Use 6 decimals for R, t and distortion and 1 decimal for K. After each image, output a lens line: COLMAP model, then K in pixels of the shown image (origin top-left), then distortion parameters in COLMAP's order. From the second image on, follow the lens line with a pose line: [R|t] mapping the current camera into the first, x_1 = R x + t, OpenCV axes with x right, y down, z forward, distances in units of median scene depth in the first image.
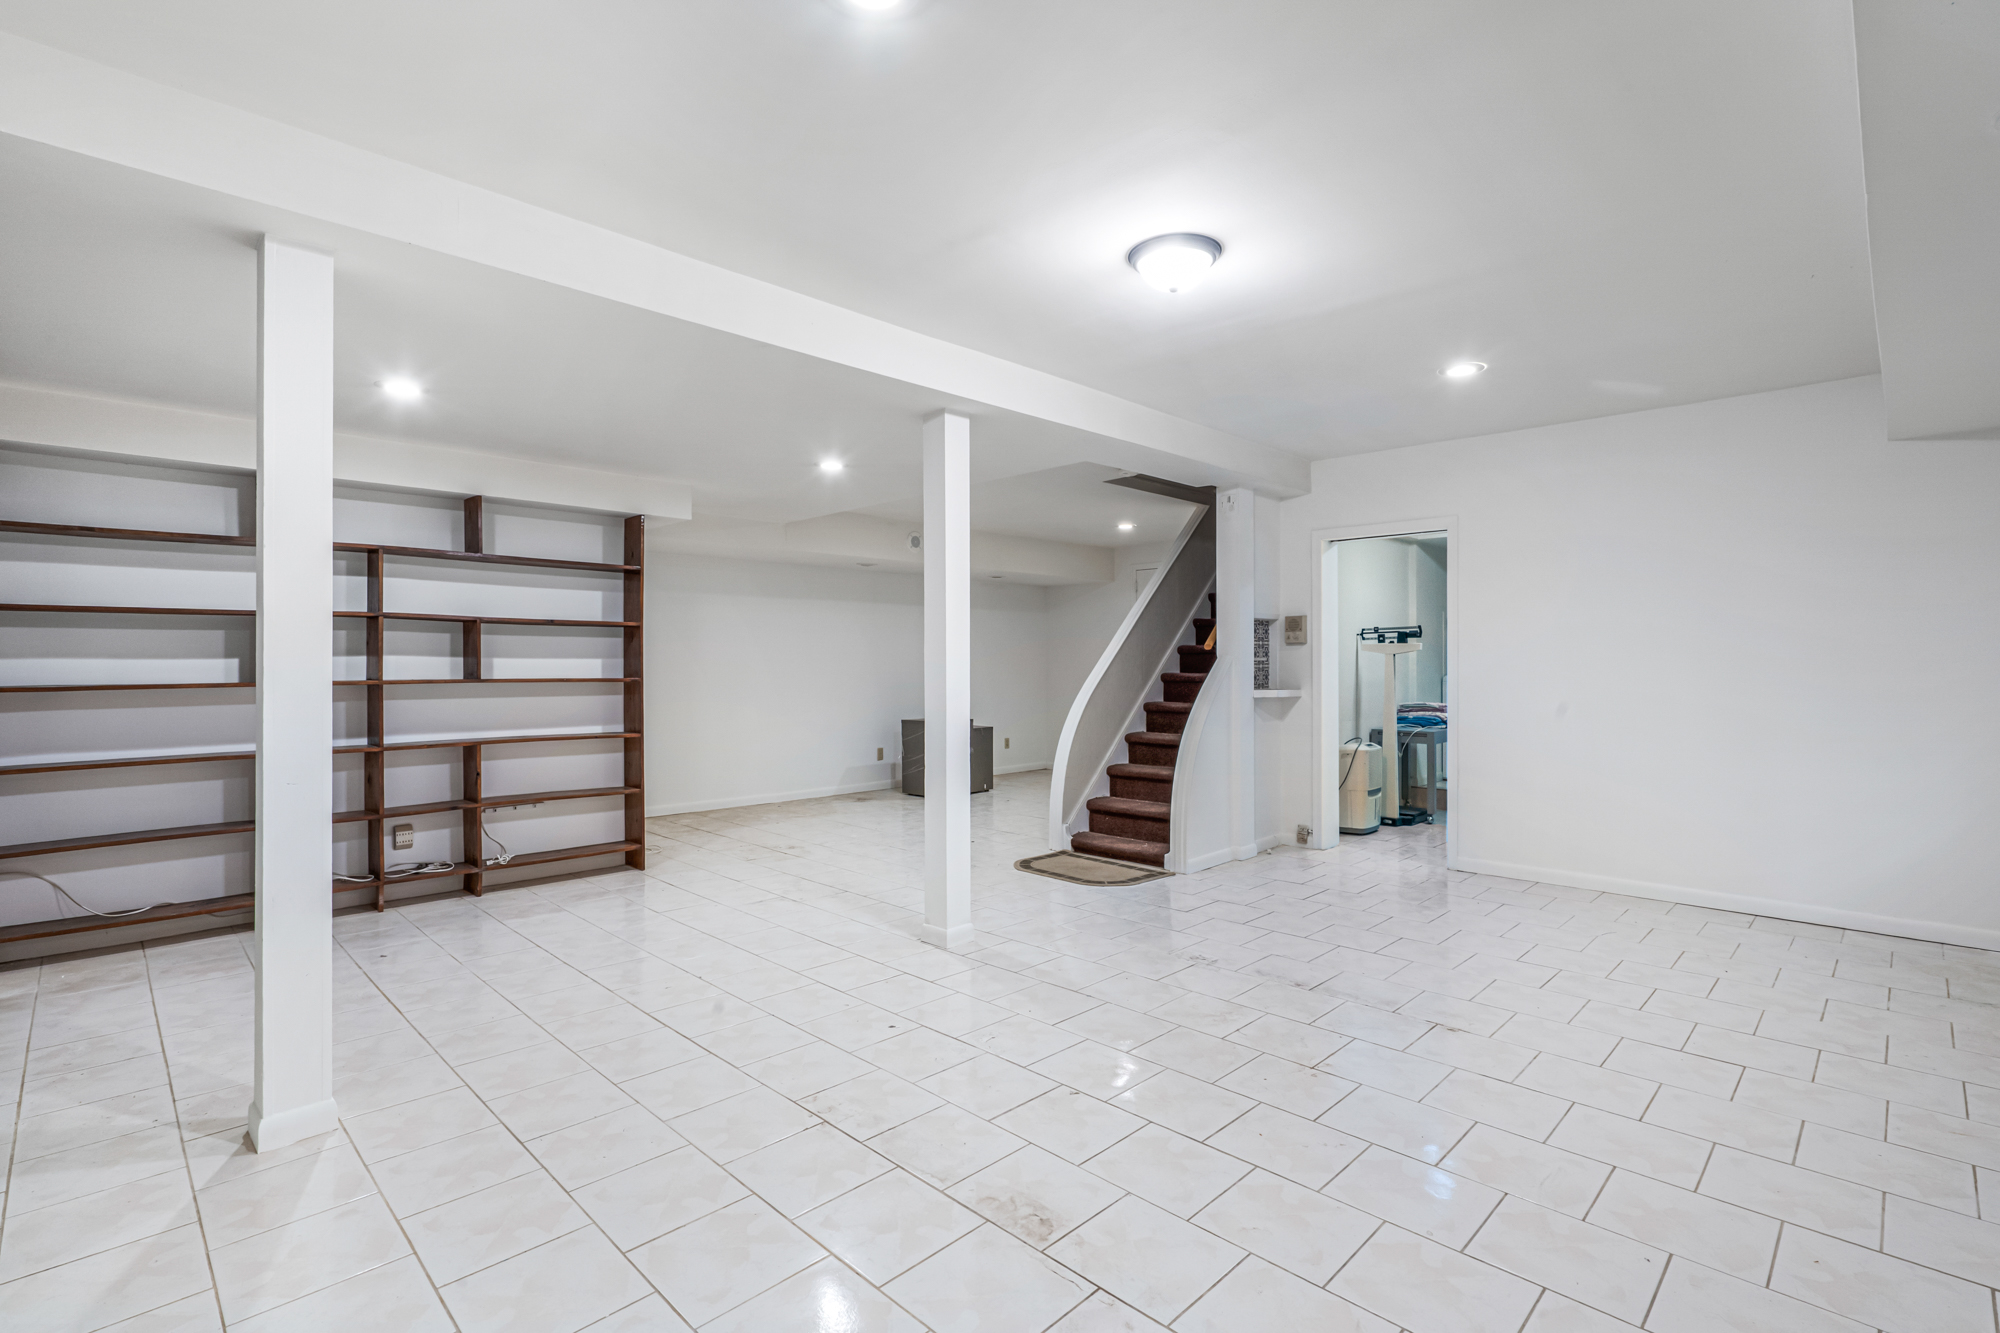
lens RADIAL K [[923.5, 0, 991.6], [0, 923.5, 654.5], [0, 0, 1]] dist [-0.000269, 0.000083]
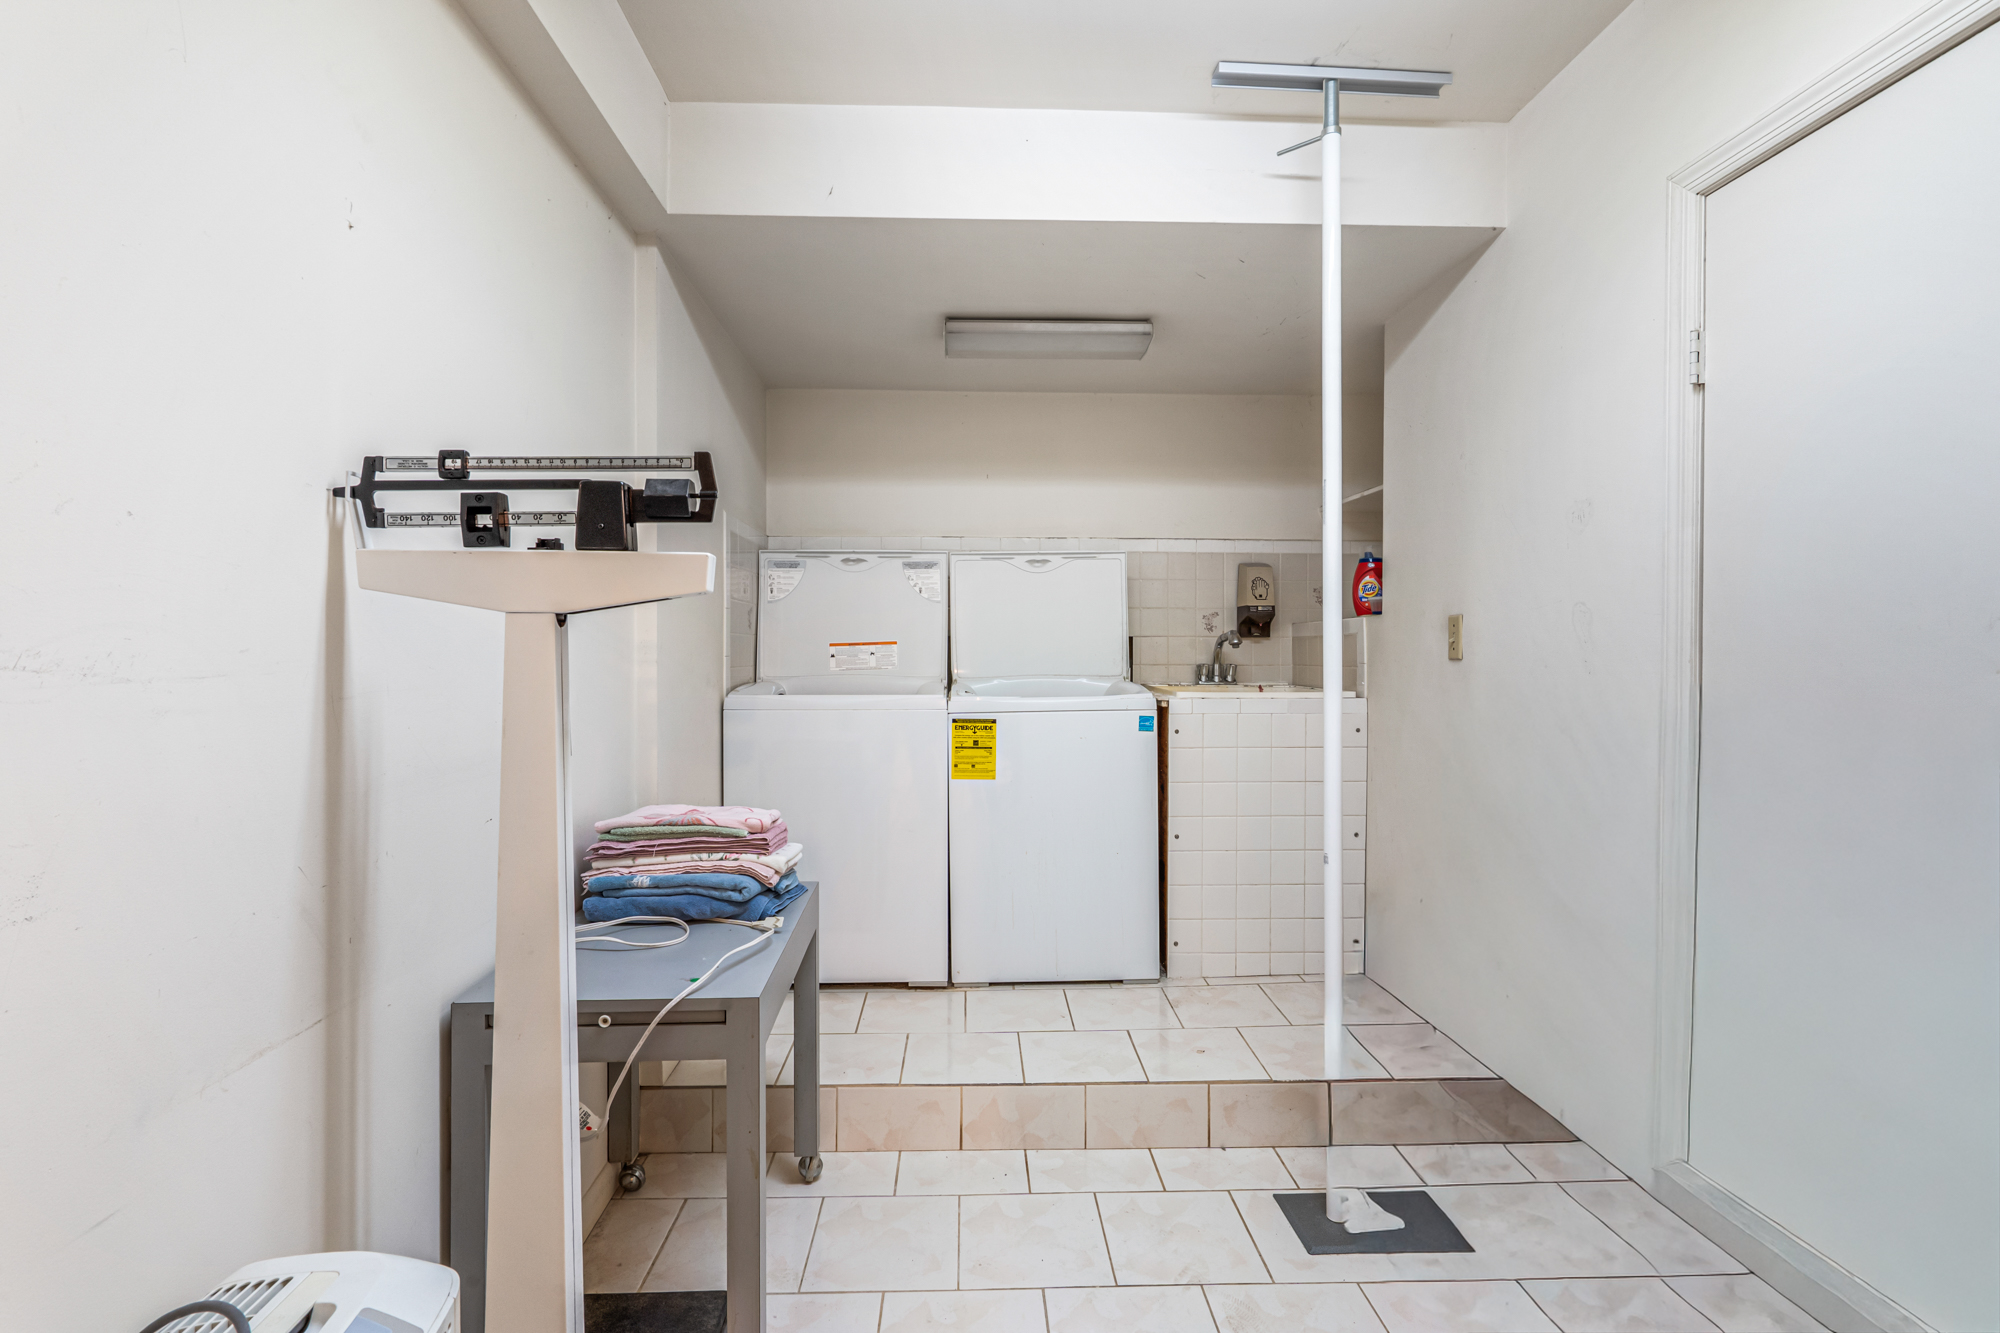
lens RADIAL K [[923.5, 0, 991.6], [0, 923.5, 654.5], [0, 0, 1]] dist [-0.000269, 0.000083]
pose [[0.691795, -0.004273, 0.722081, 0.359289], [-0.005303, 0.999925, 0.010998, 0.004772], [-0.722074, -0.011437, 0.691721, 0.804337]]
